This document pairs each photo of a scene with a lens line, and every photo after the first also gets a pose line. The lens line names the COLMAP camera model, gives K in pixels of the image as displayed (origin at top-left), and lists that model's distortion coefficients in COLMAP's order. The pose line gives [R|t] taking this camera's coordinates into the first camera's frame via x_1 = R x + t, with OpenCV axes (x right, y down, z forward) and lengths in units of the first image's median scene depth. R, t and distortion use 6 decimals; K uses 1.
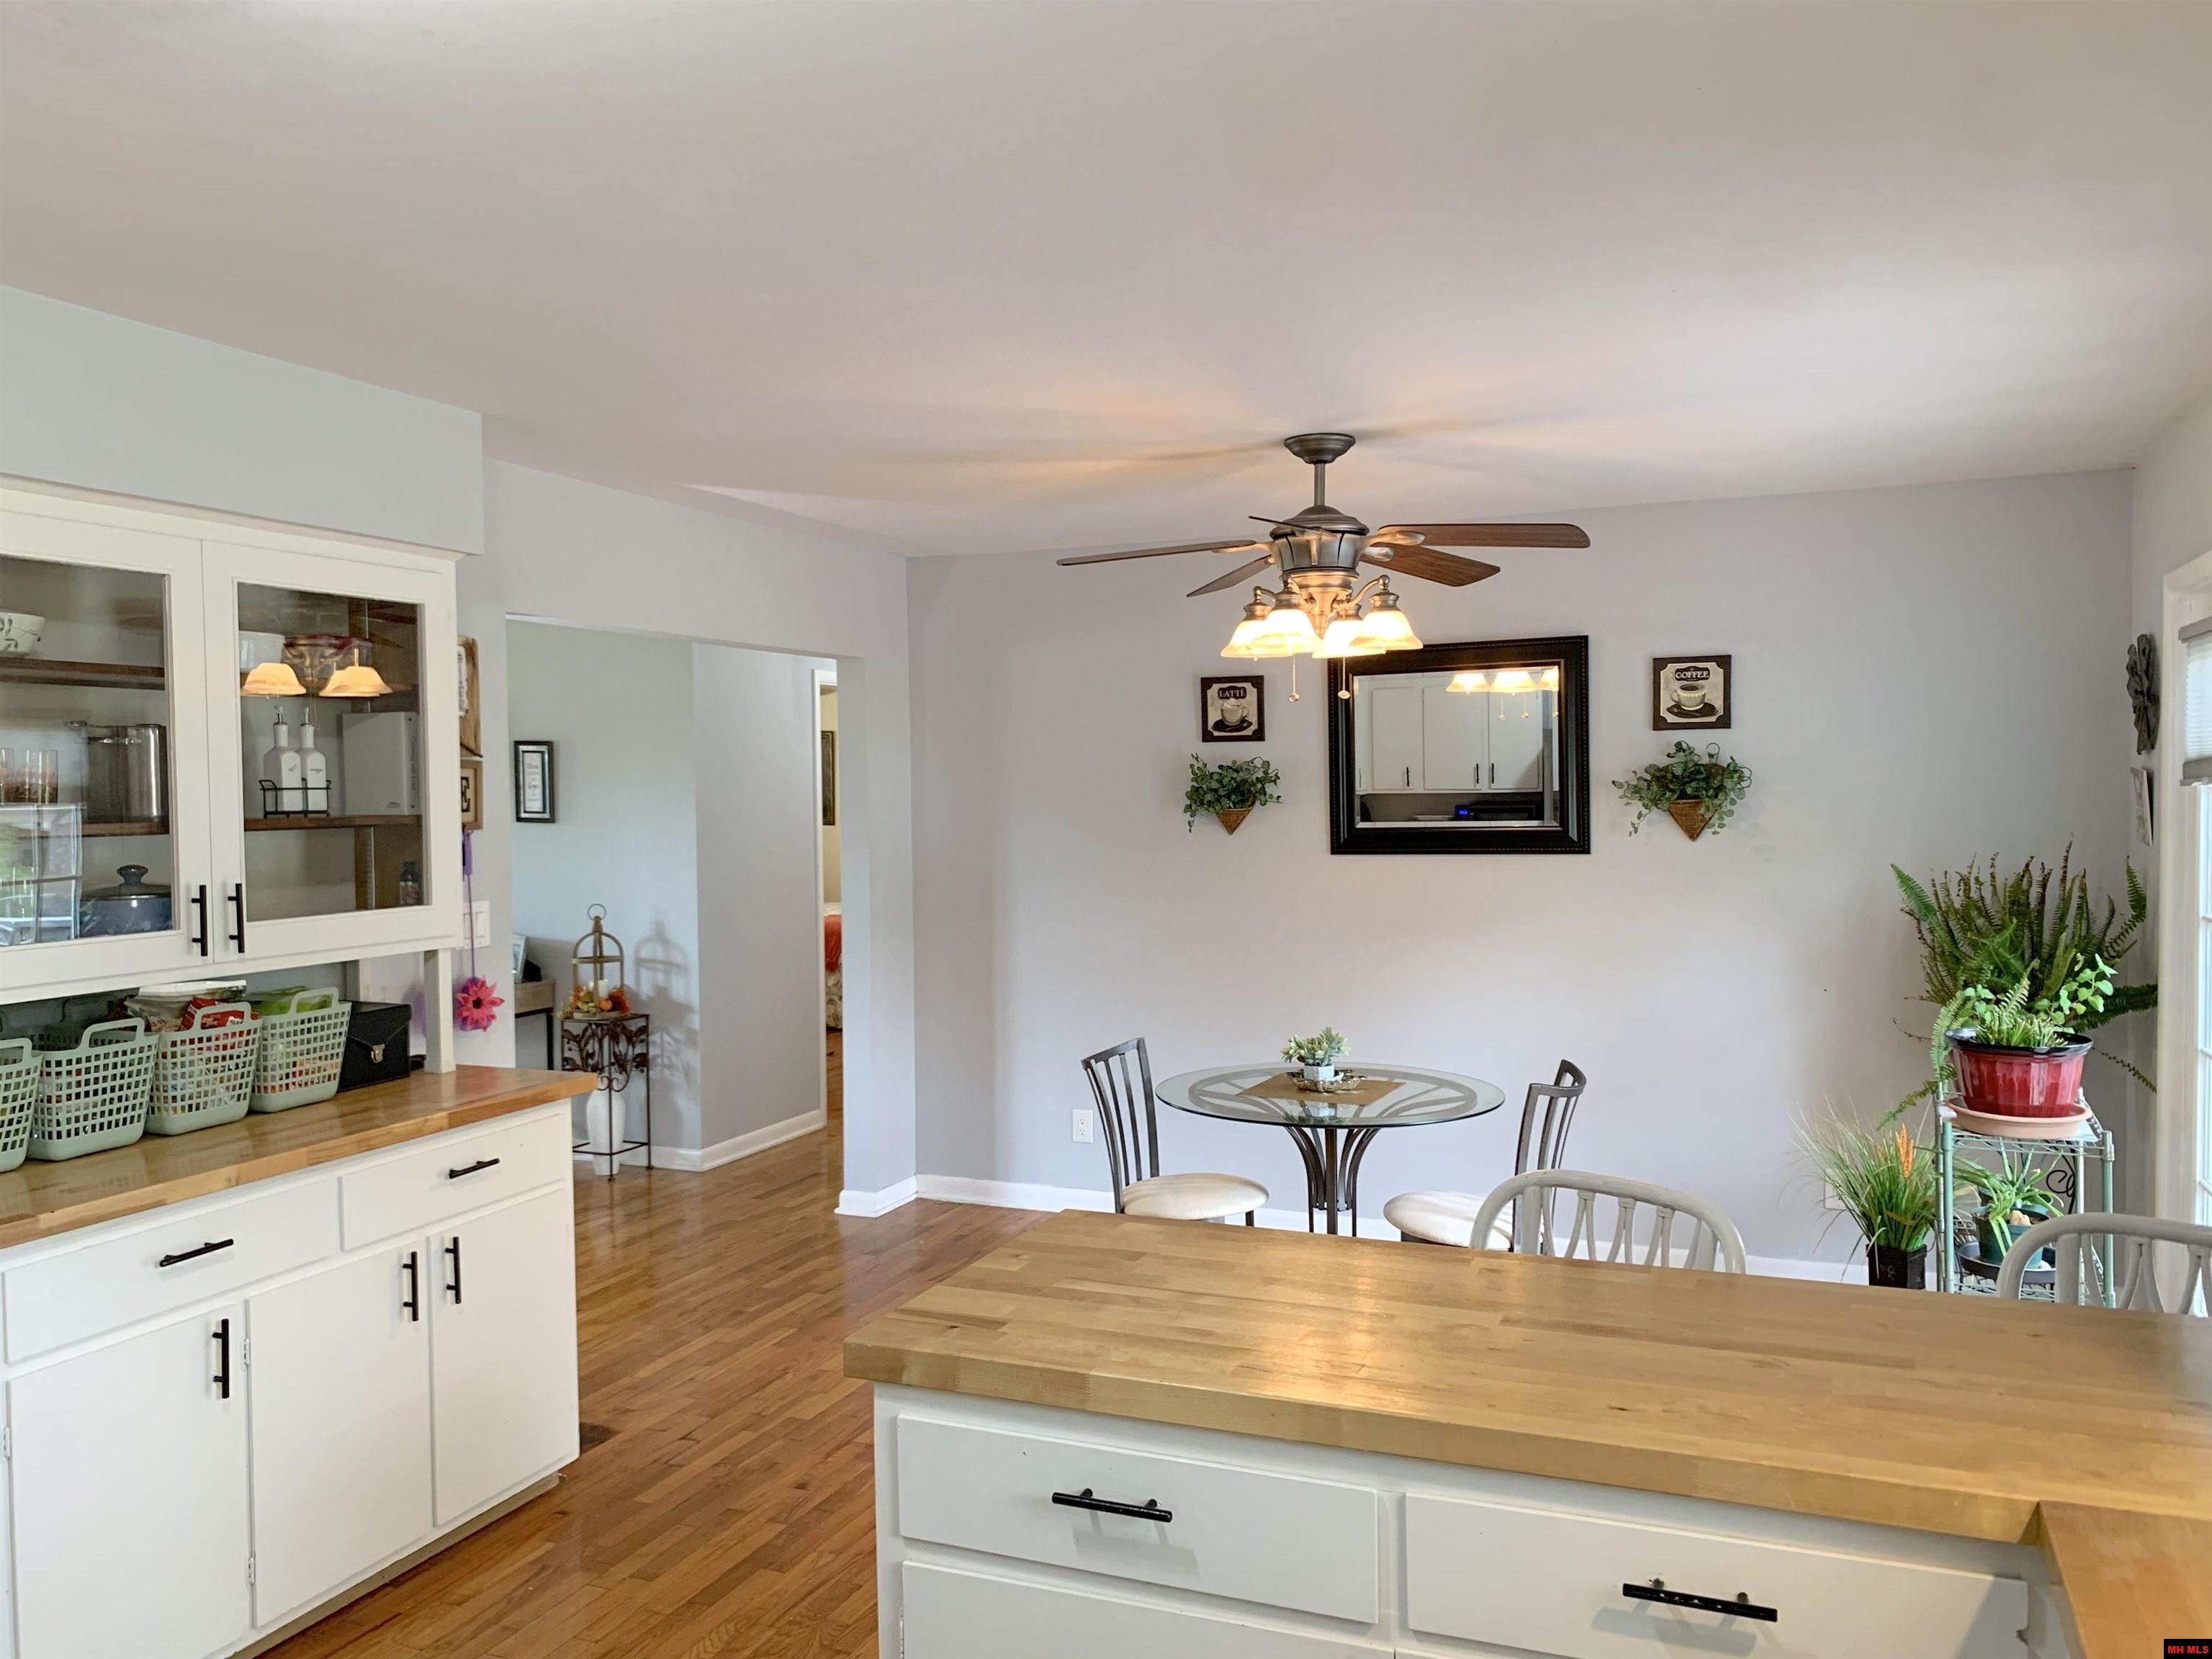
lens RADIAL K [[1705.2, 0, 1092.6], [0, 1705.2, 857.7], [0, 0, 1]] dist [0.010084, -0.014791]
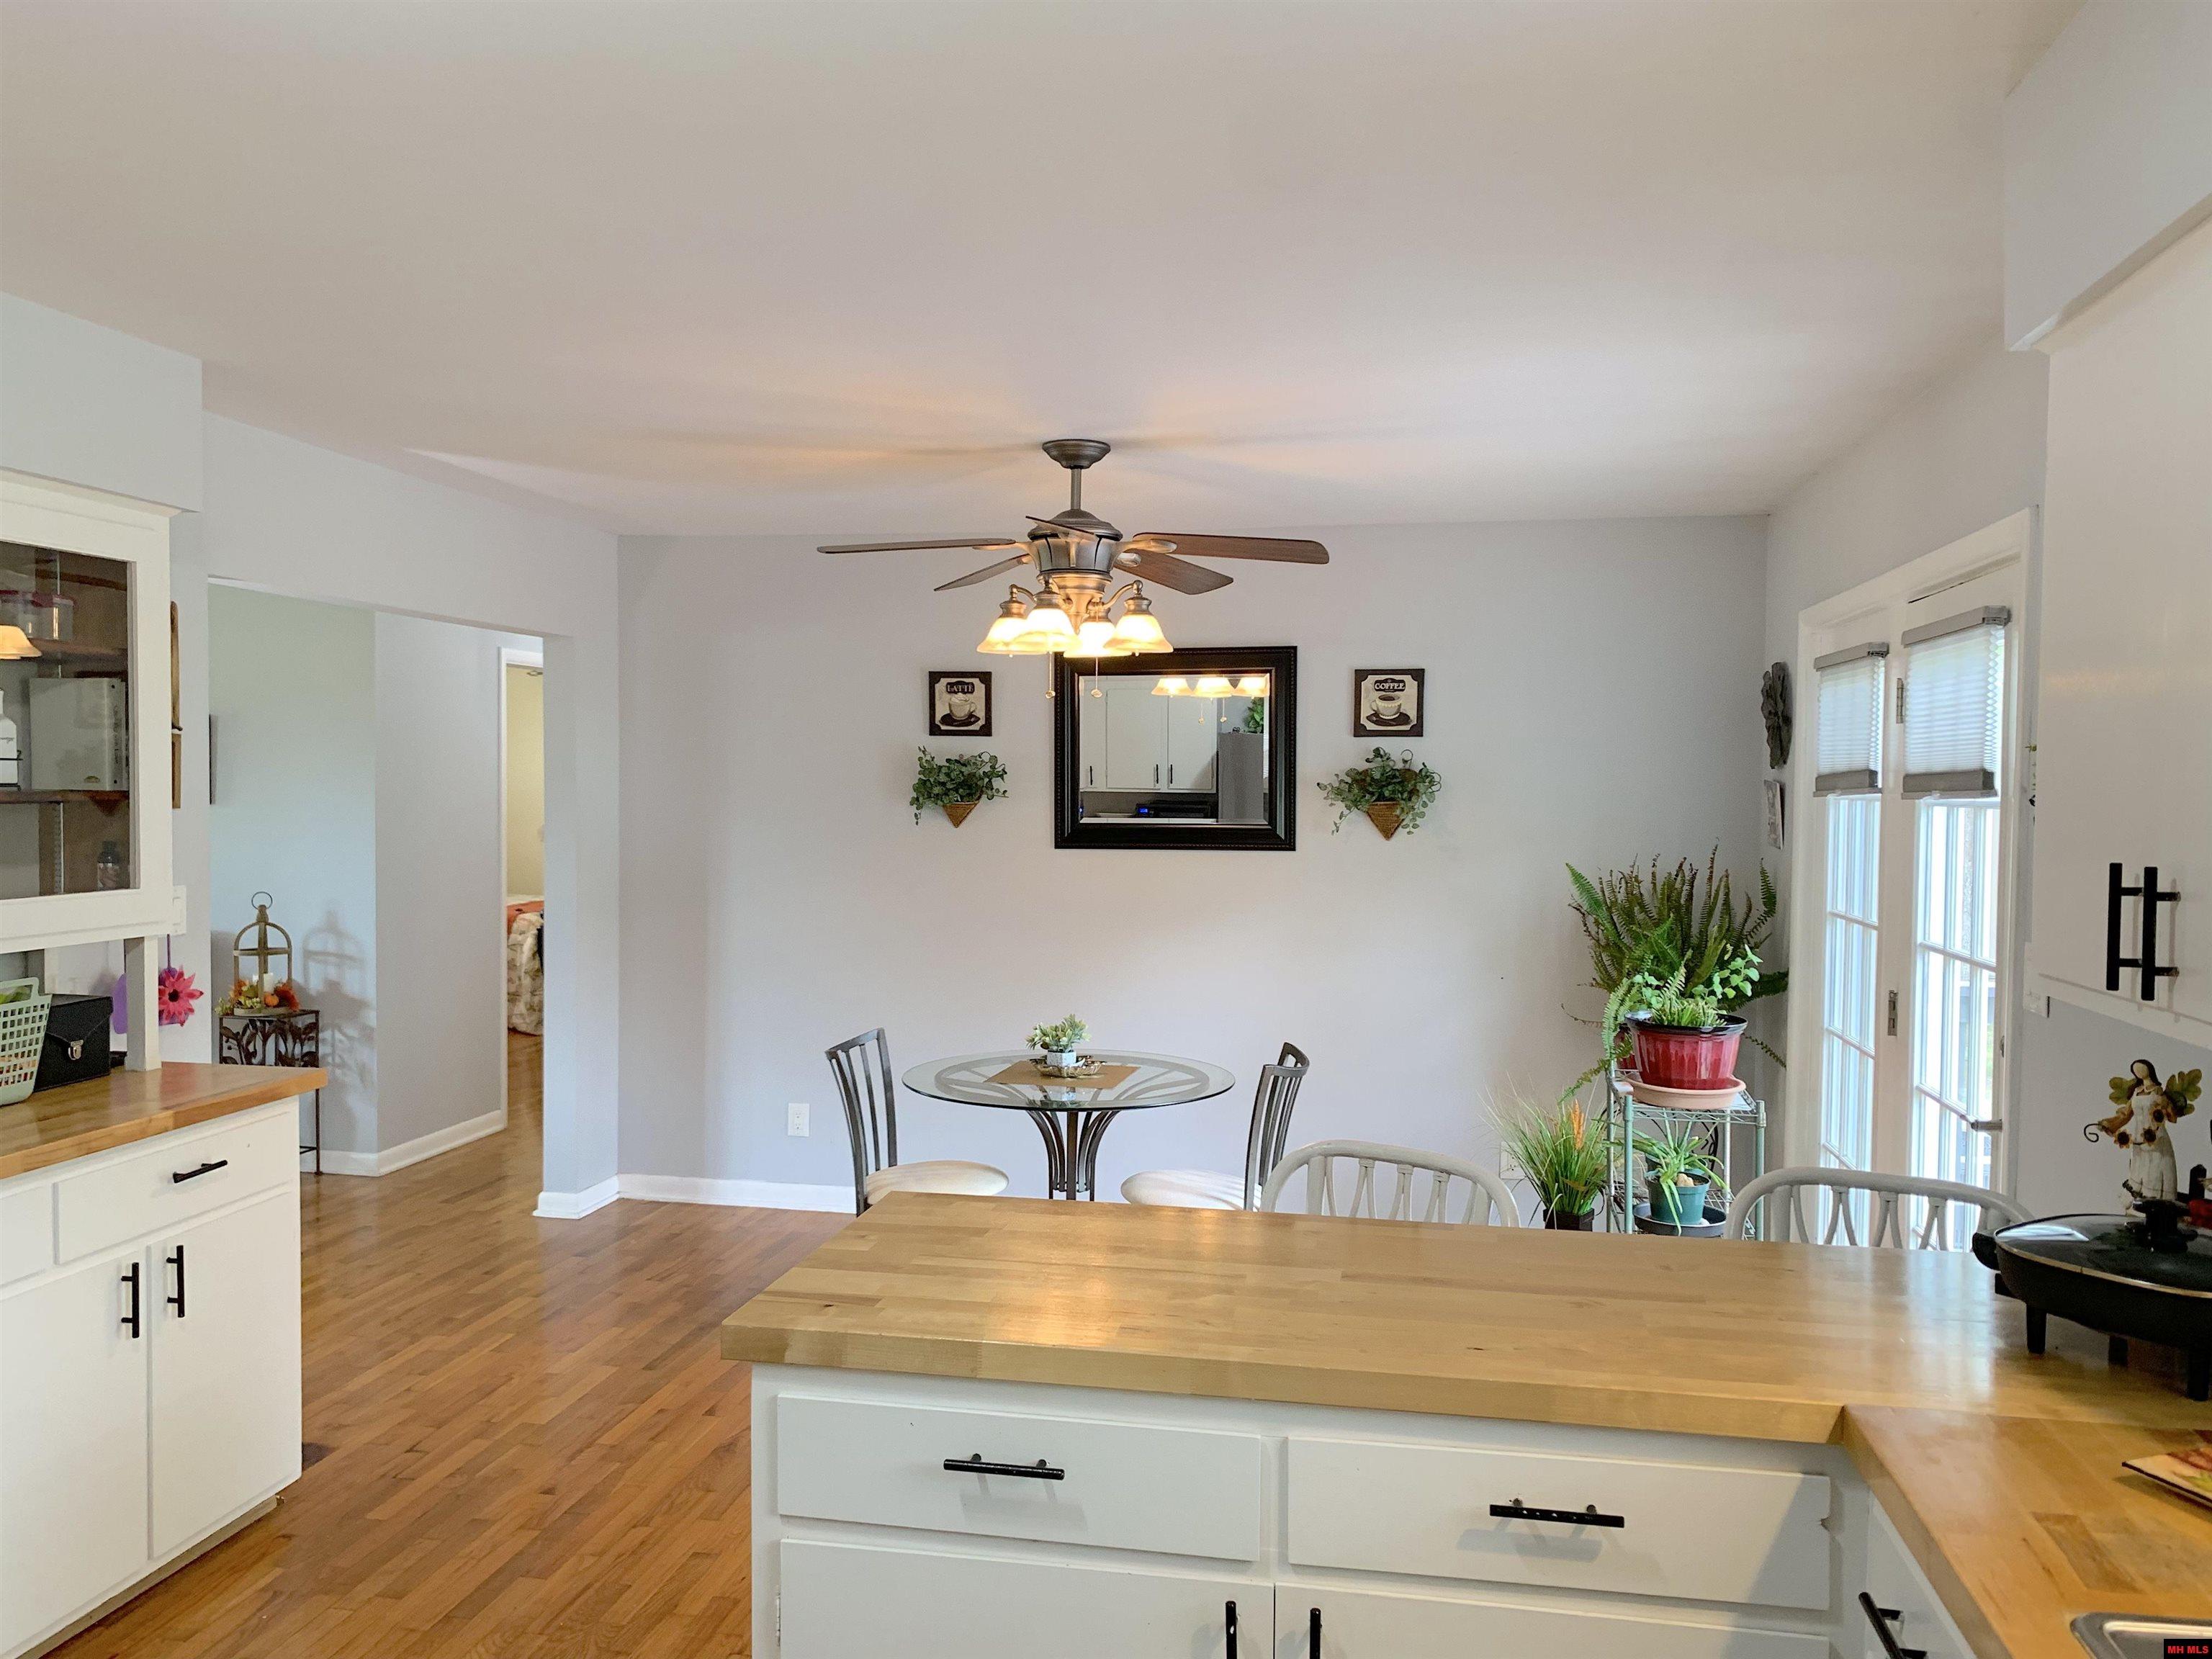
lens RADIAL K [[1695.1, 0, 1102.9], [0, 1695.1, 859.5], [0, 0, 1]] dist [0.015431, -0.016089]
pose [[0.977366, 0.011812, 0.211223, -0.066451], [-0.012463, 0.999921, 0.001751, 0.003483], [-0.211186, -0.004343, 0.977436, -0.007795]]
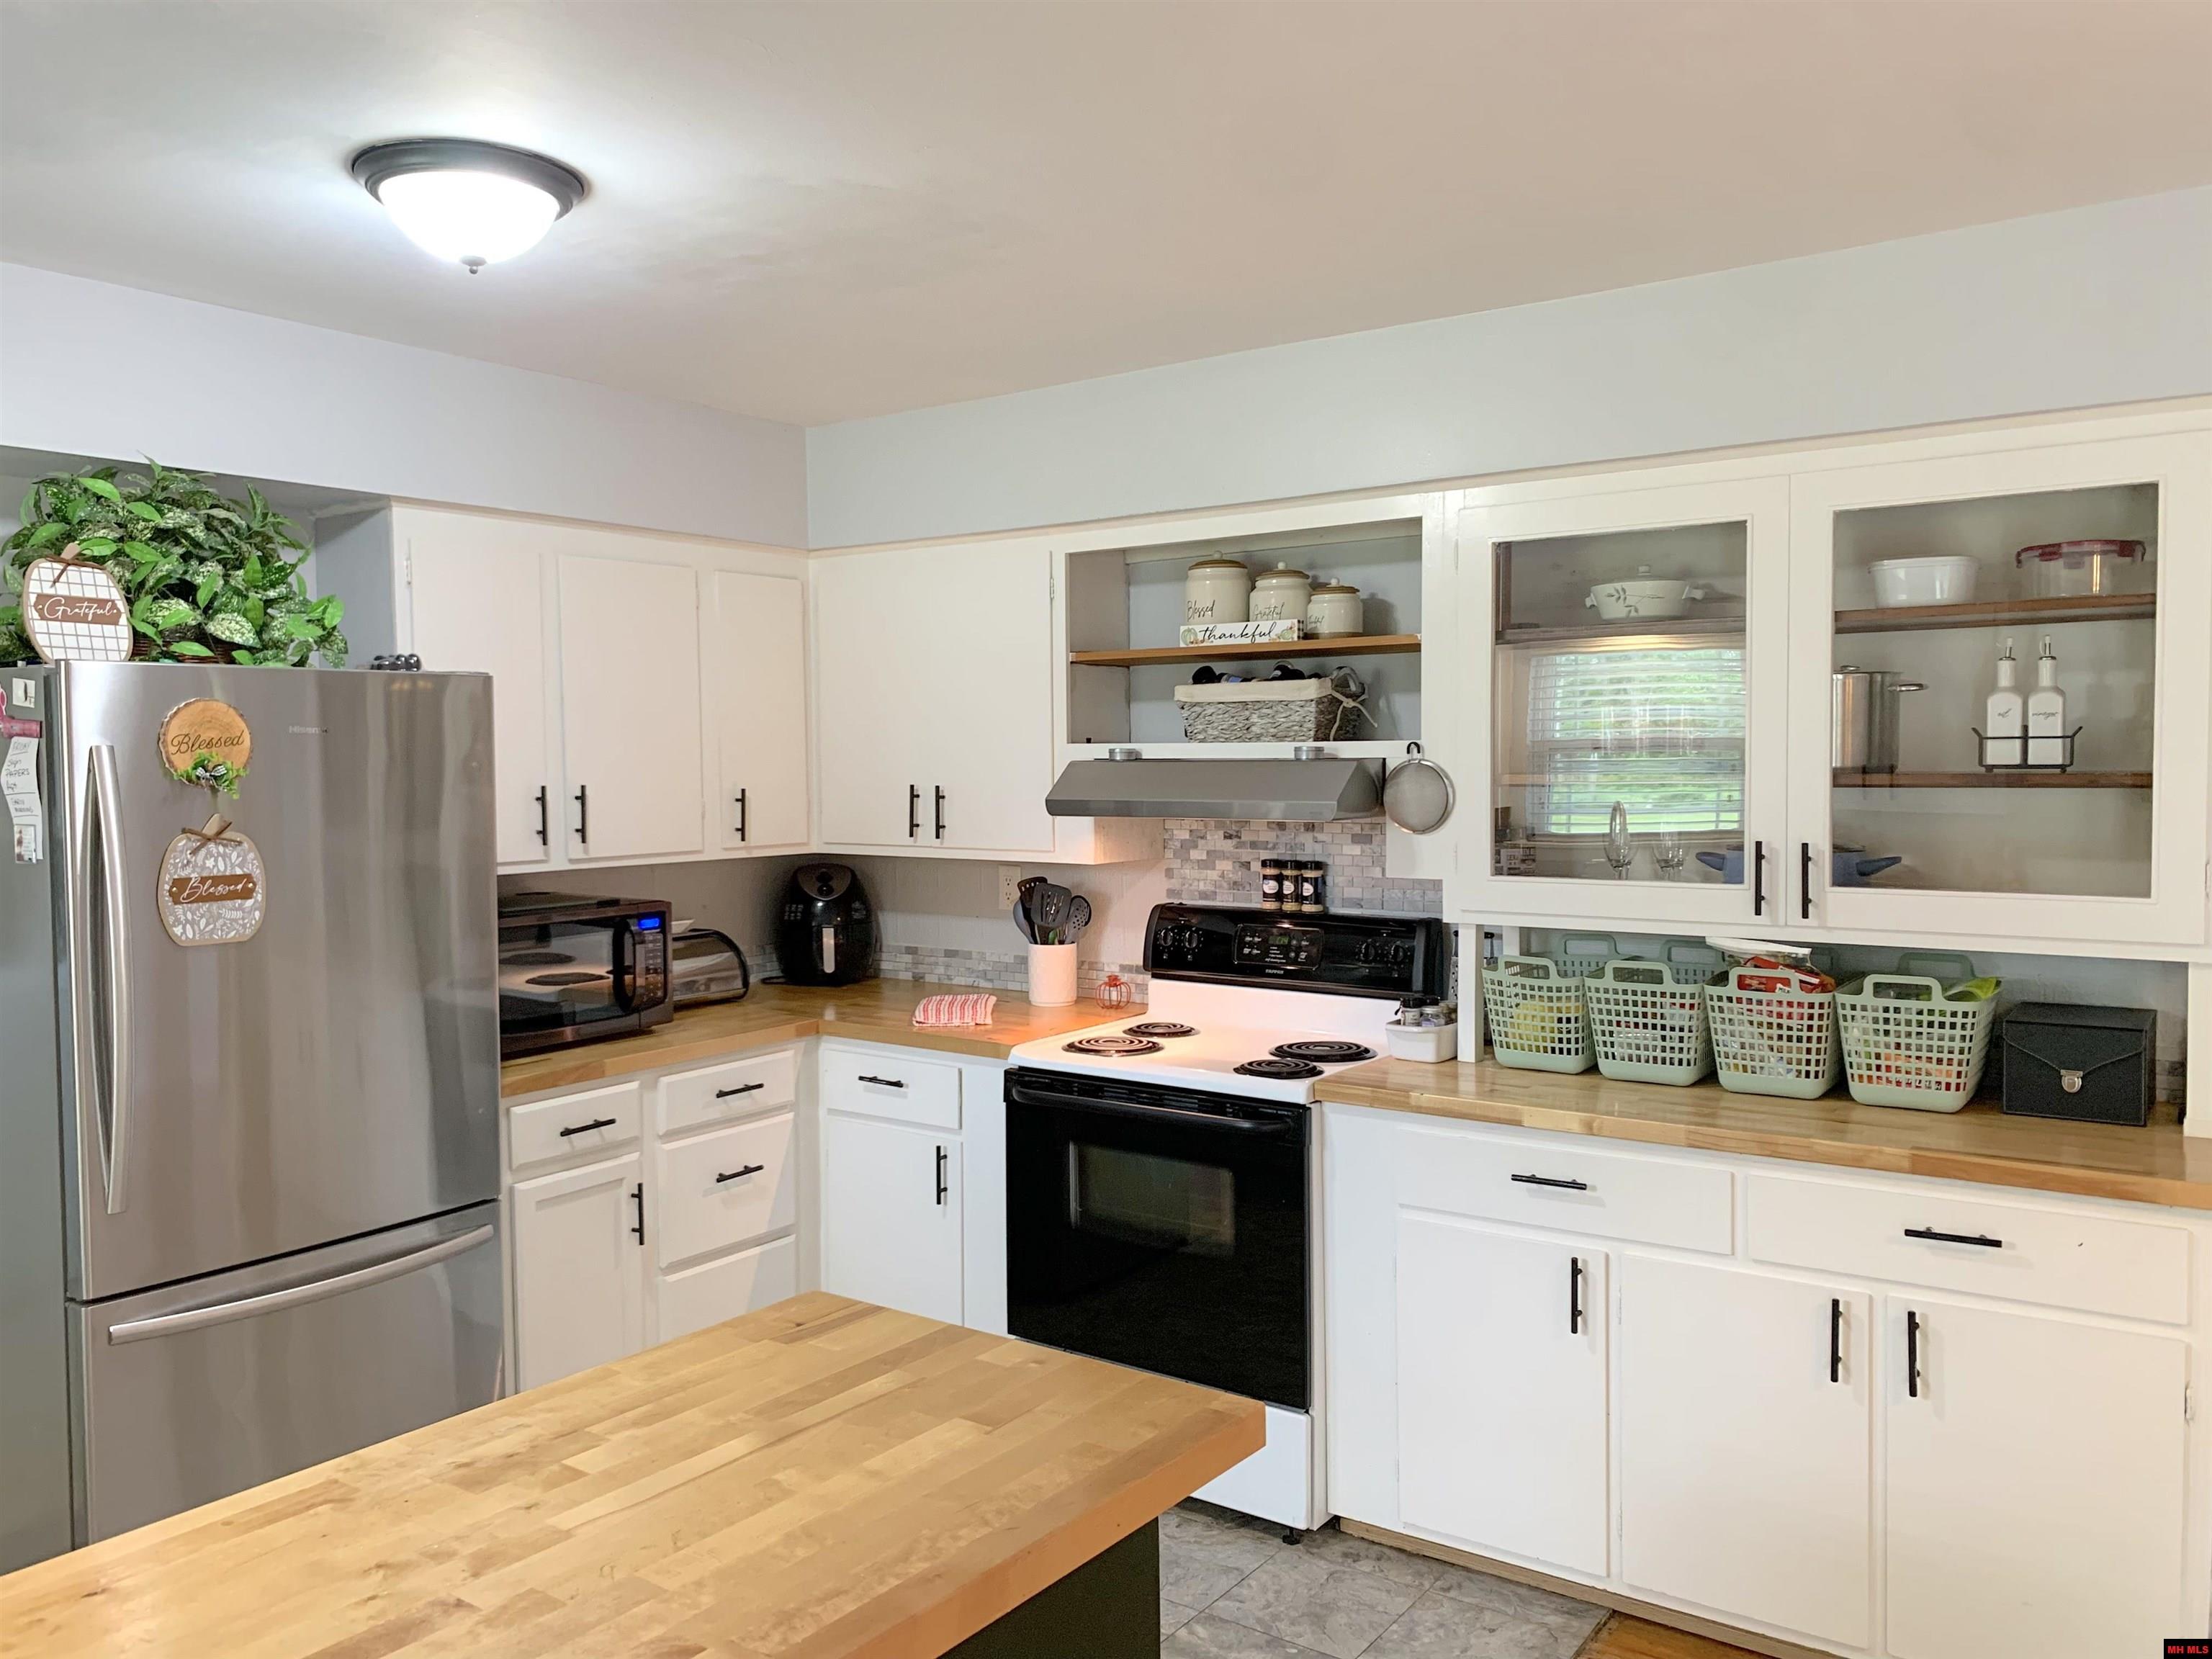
lens RADIAL K [[1669.5, 0, 1069.2], [0, 1669.5, 832.3], [0, 0, 1]] dist [0.006703, -0.003351]
pose [[-0.229550, 0.056036, -0.971682, 0.370590], [-0.030634, 0.997431, 0.064757, -0.029148], [0.972815, 0.044632, -0.227244, 0.650624]]
